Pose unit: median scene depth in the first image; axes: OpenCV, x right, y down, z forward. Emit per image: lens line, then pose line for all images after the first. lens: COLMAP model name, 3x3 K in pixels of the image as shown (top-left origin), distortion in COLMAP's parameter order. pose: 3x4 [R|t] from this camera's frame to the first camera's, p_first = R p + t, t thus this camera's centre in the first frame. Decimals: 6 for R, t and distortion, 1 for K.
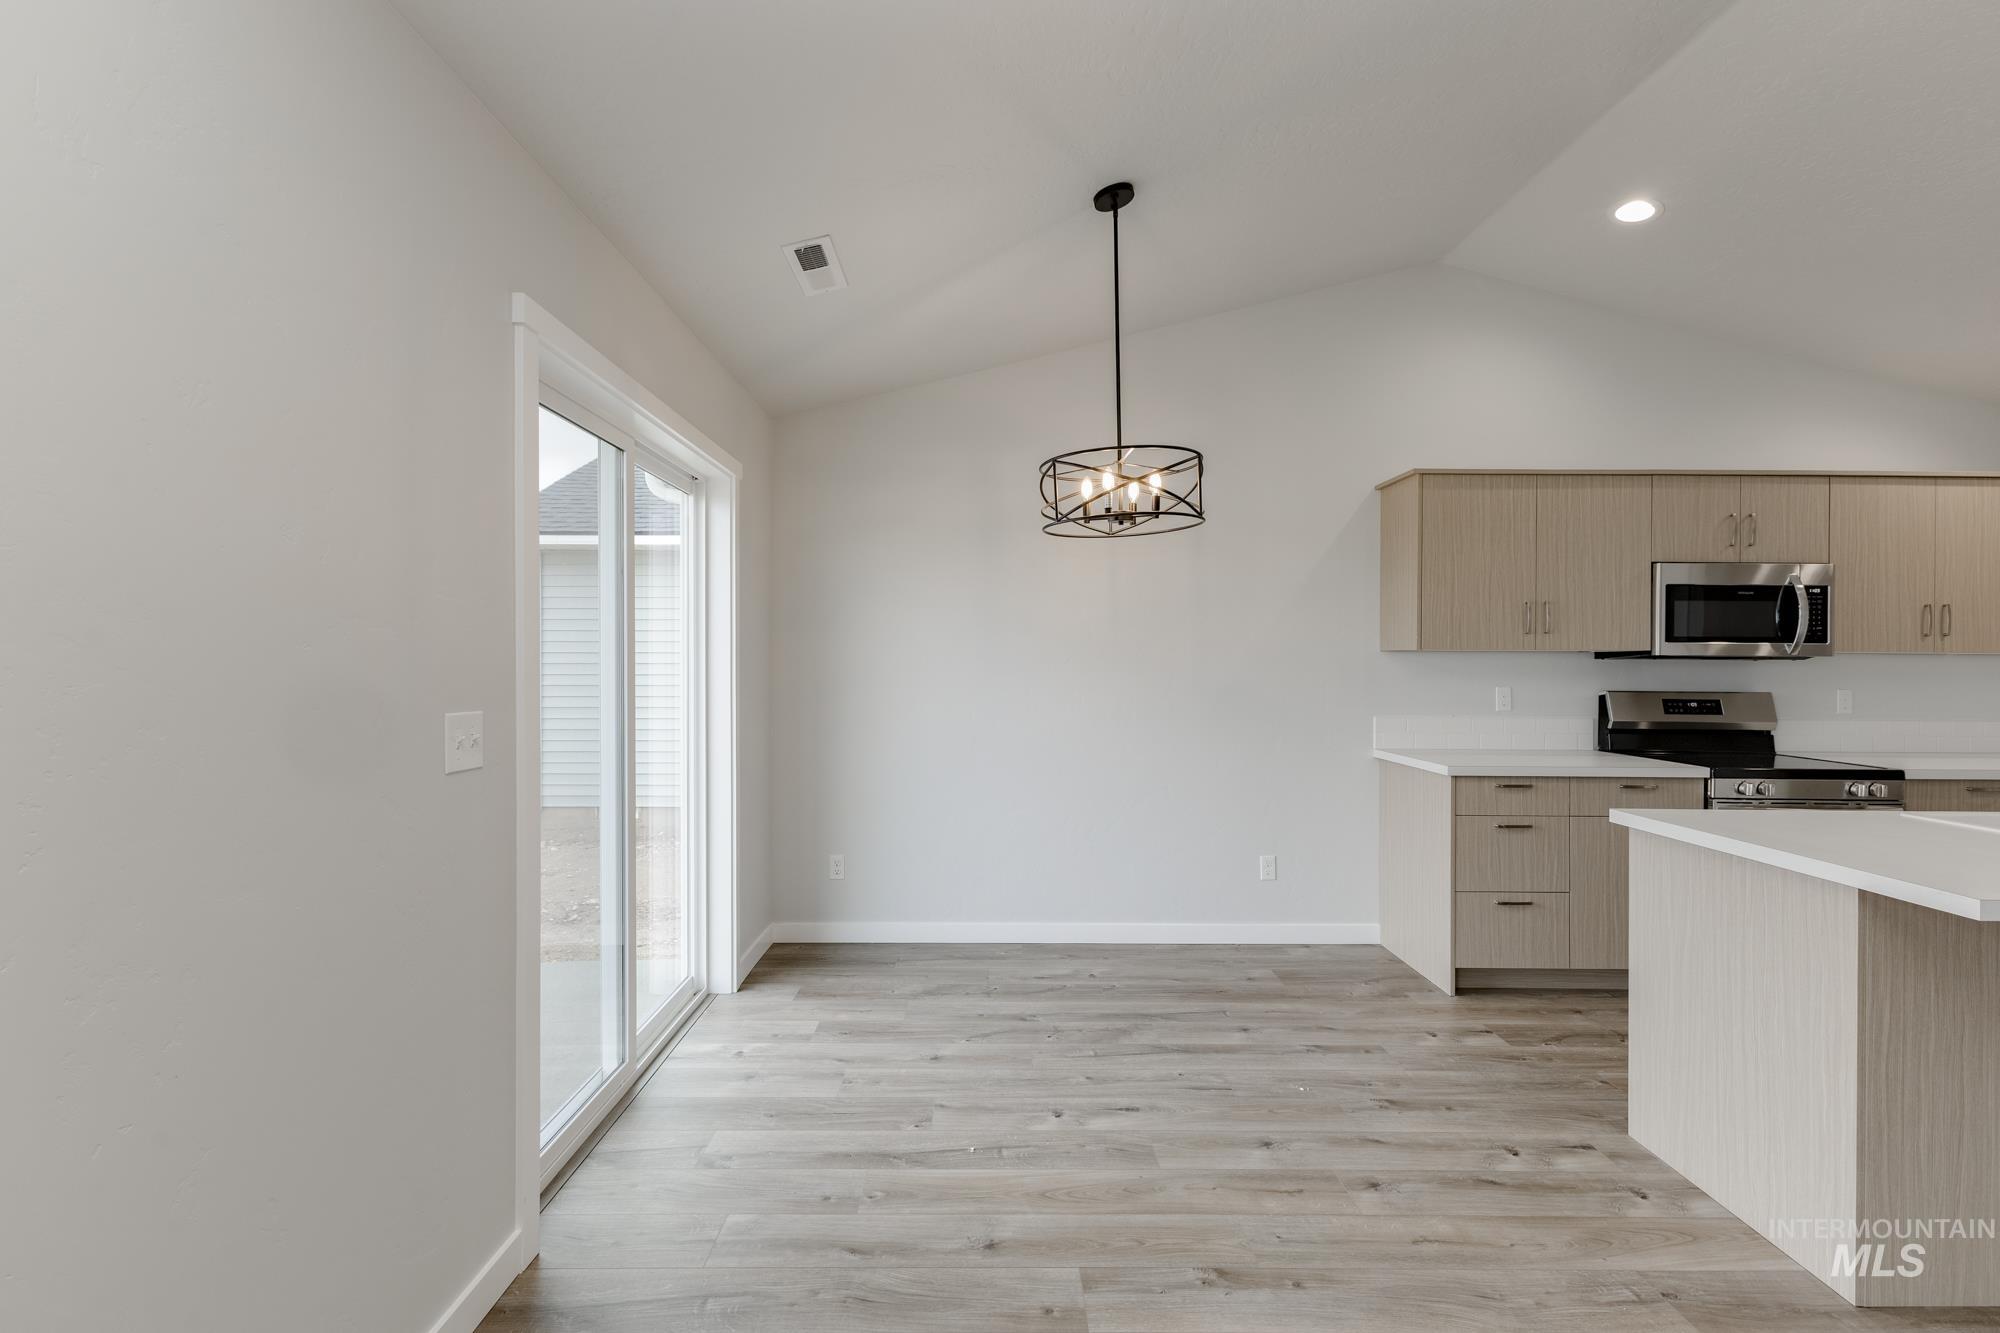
lens RADIAL K [[871.5, 0, 982.9], [0, 871.5, 658.4], [0, 0, 1]] dist [0.023879, -0.008944]
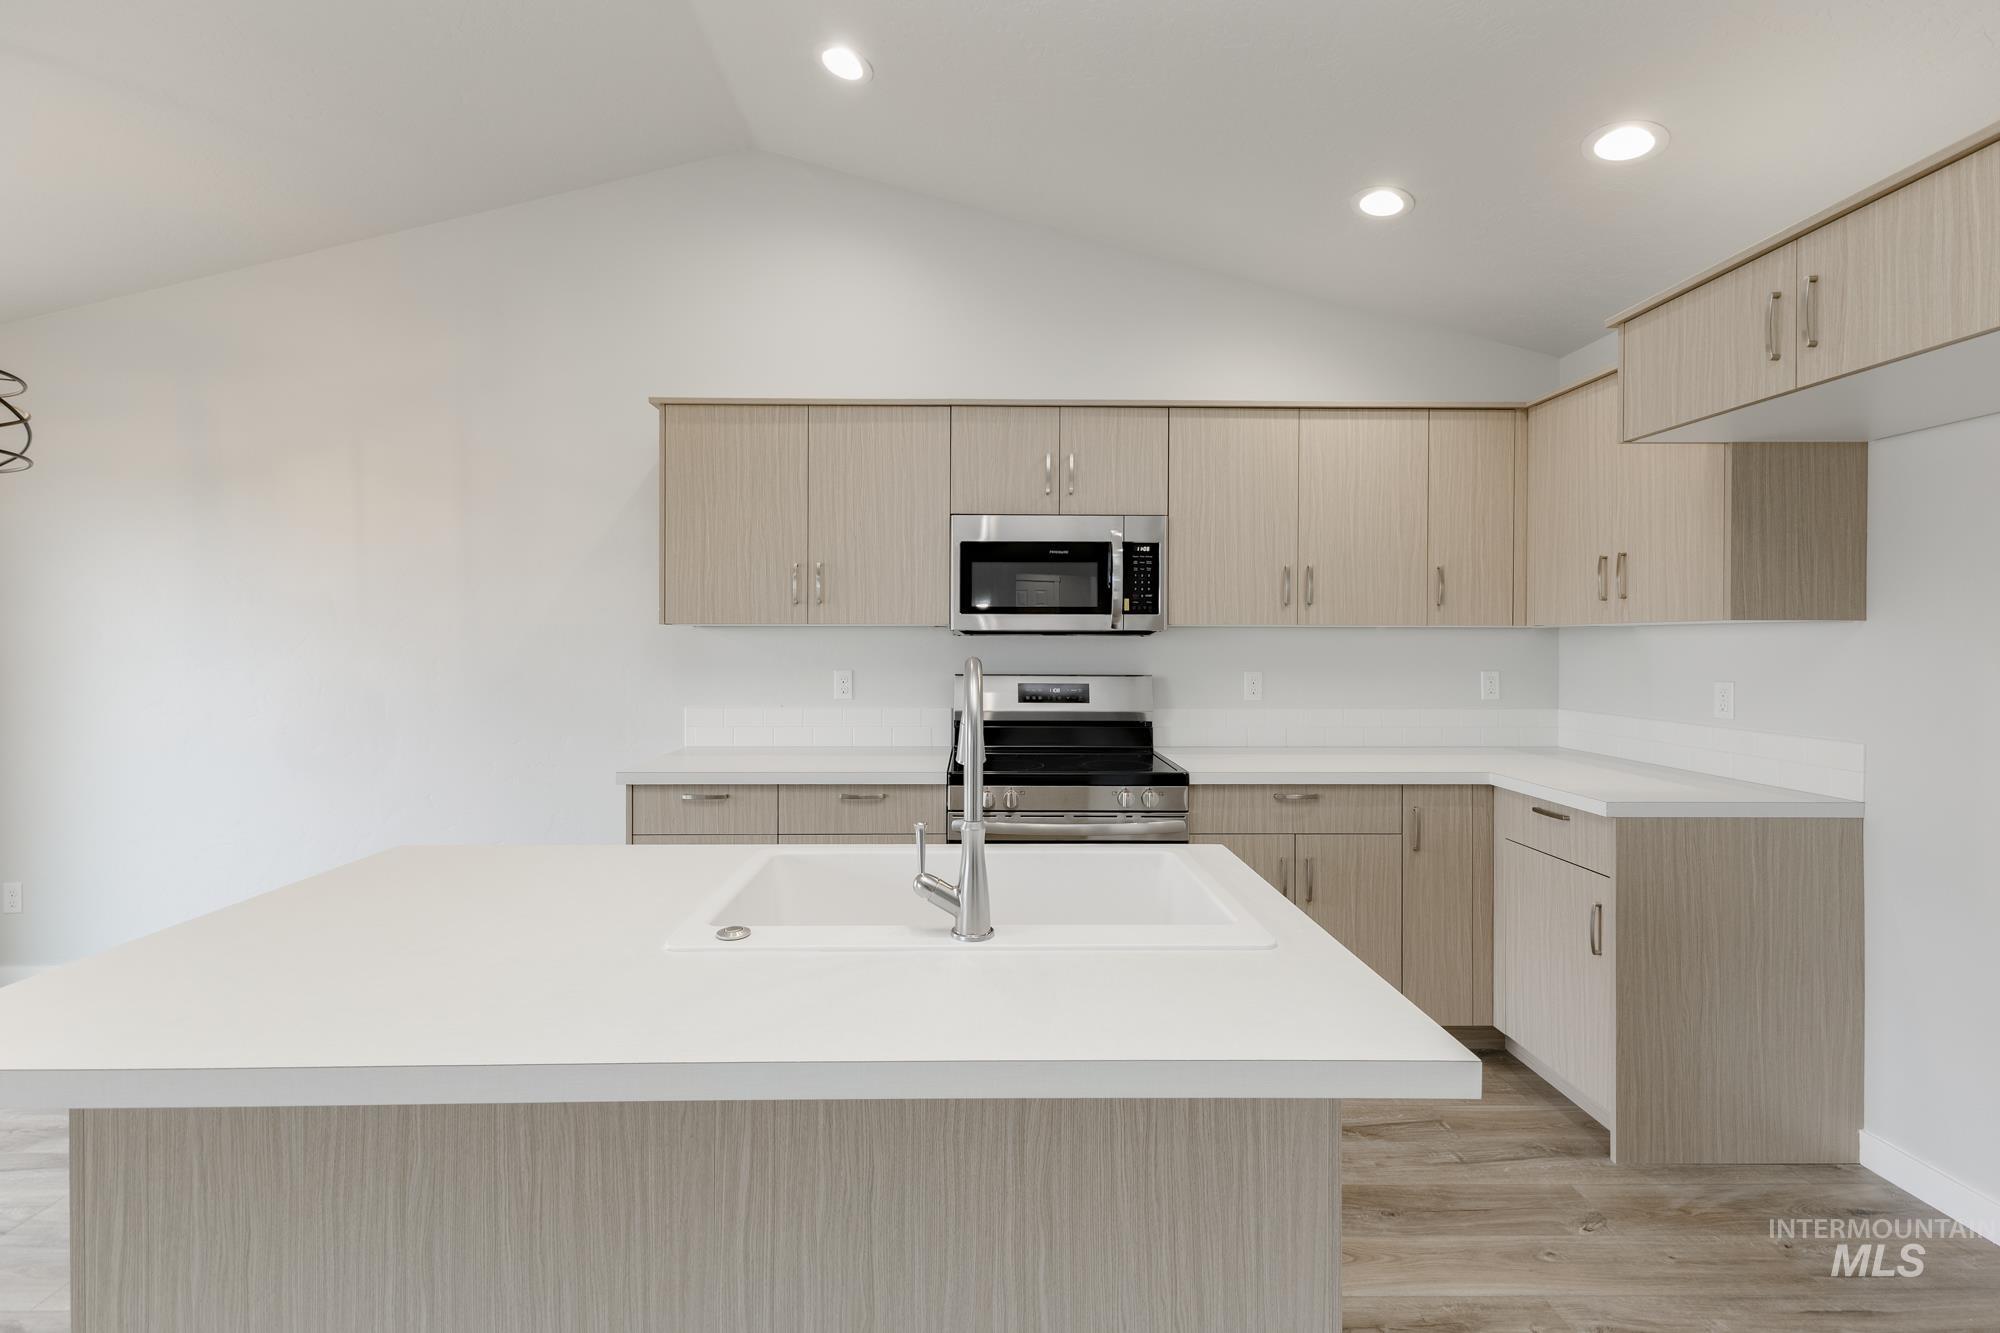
lens RADIAL K [[862.7, 0, 1041.8], [0, 862.7, 649.4], [0, 0, 1]] dist [0.002893, -0.000008]
pose [[0.999985, -0.005247, 0.001862, 0.841094], [0.005231, 0.999952, 0.008290, 0.007760], [-0.001906, -0.008280, 0.999964, 0.211970]]
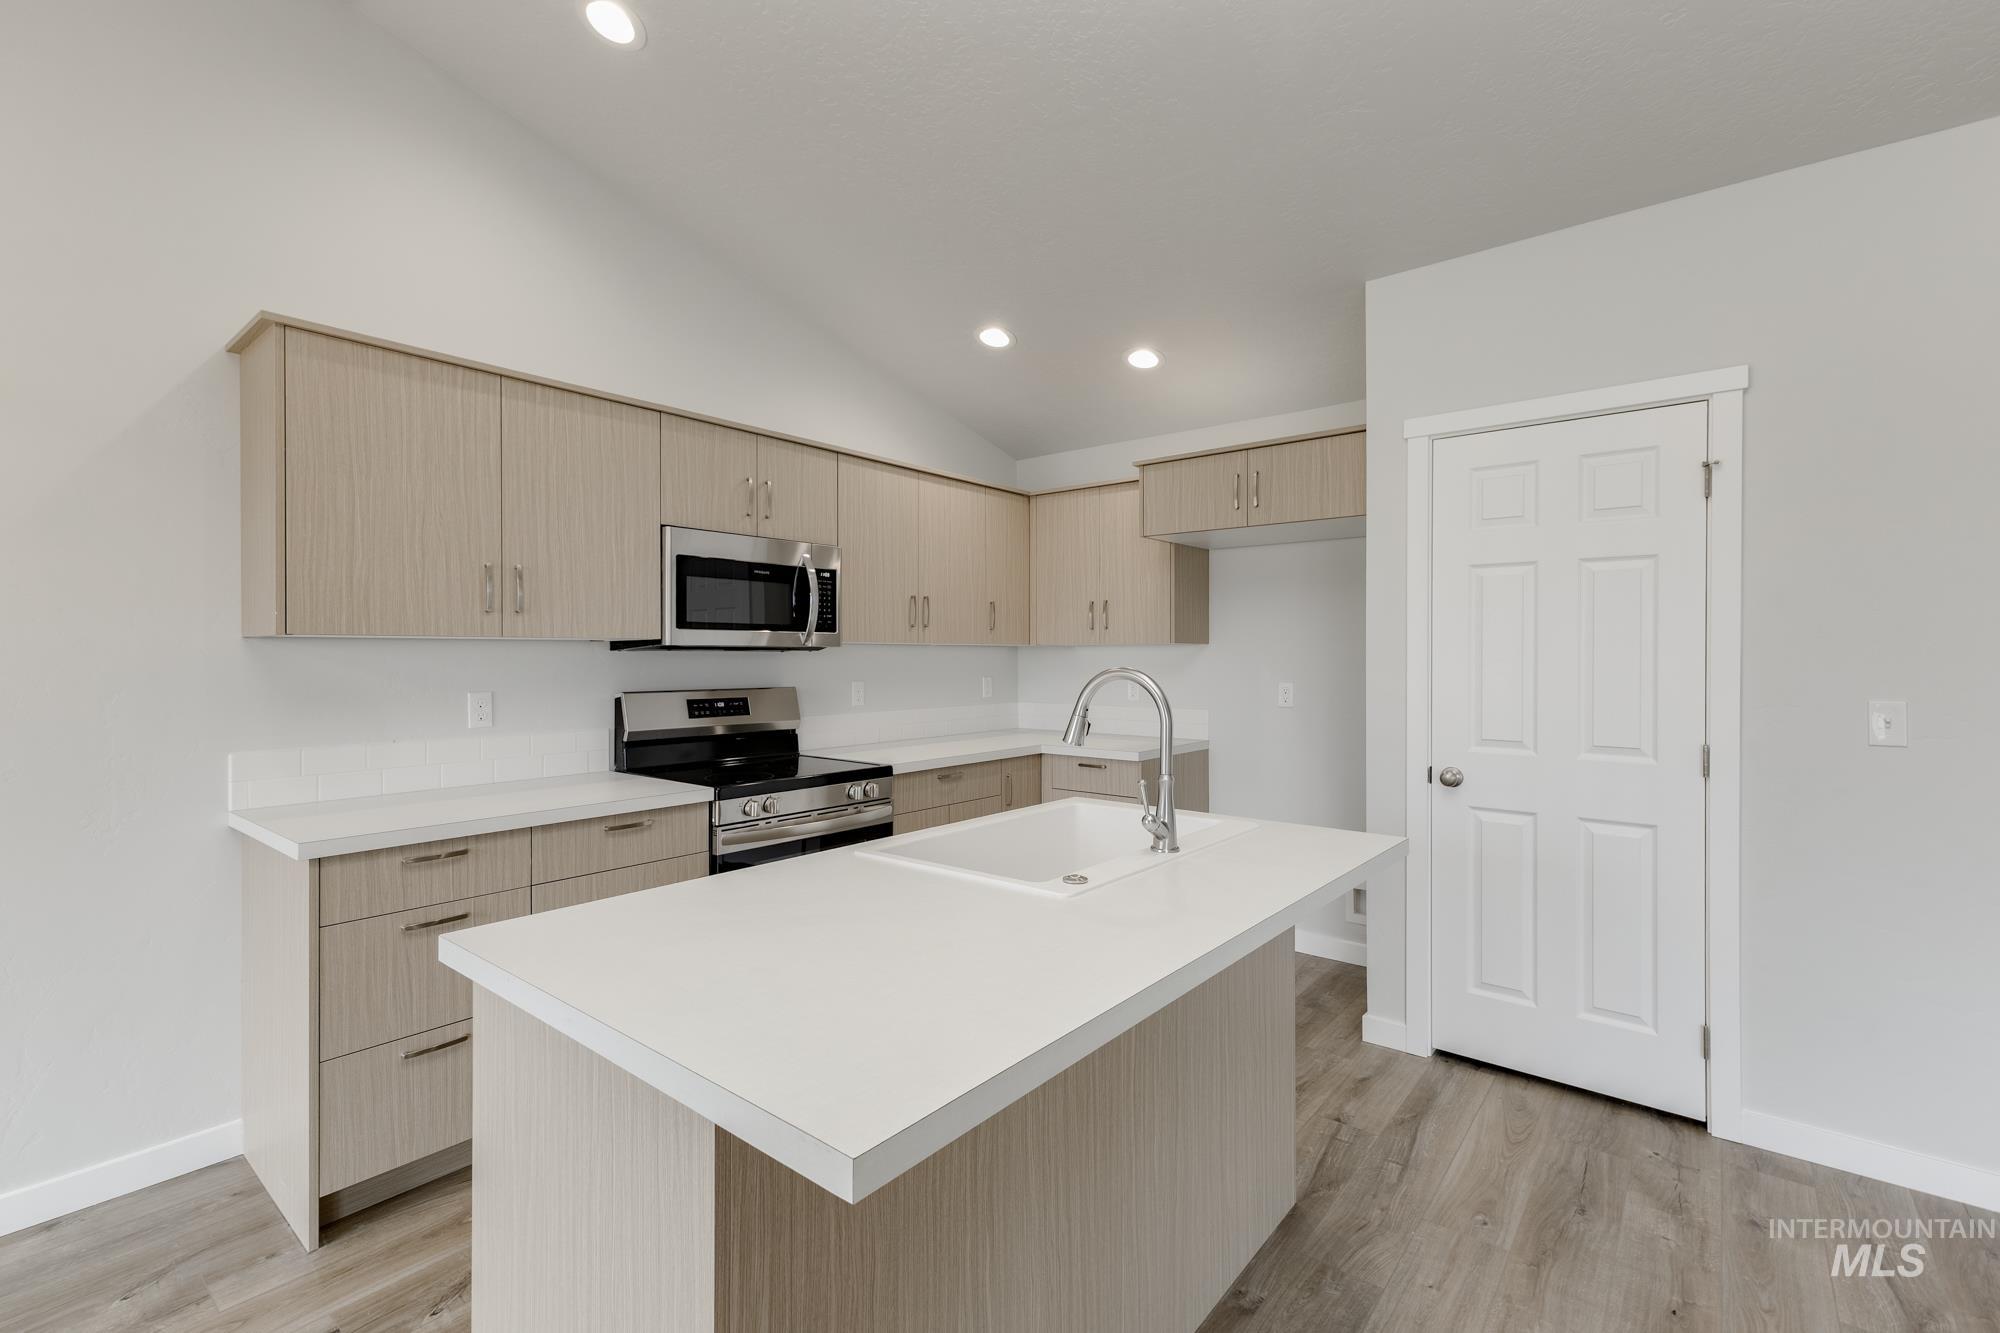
lens RADIAL K [[871.5, 0, 982.9], [0, 871.5, 658.4], [0, 0, 1]] dist [0.023879, -0.008944]
pose [[0.655225, -0.011008, 0.755354, 0.364125], [0.004570, 0.999933, 0.010608, 0.000917], [-0.755420, -0.003499, 0.655232, 0.284783]]
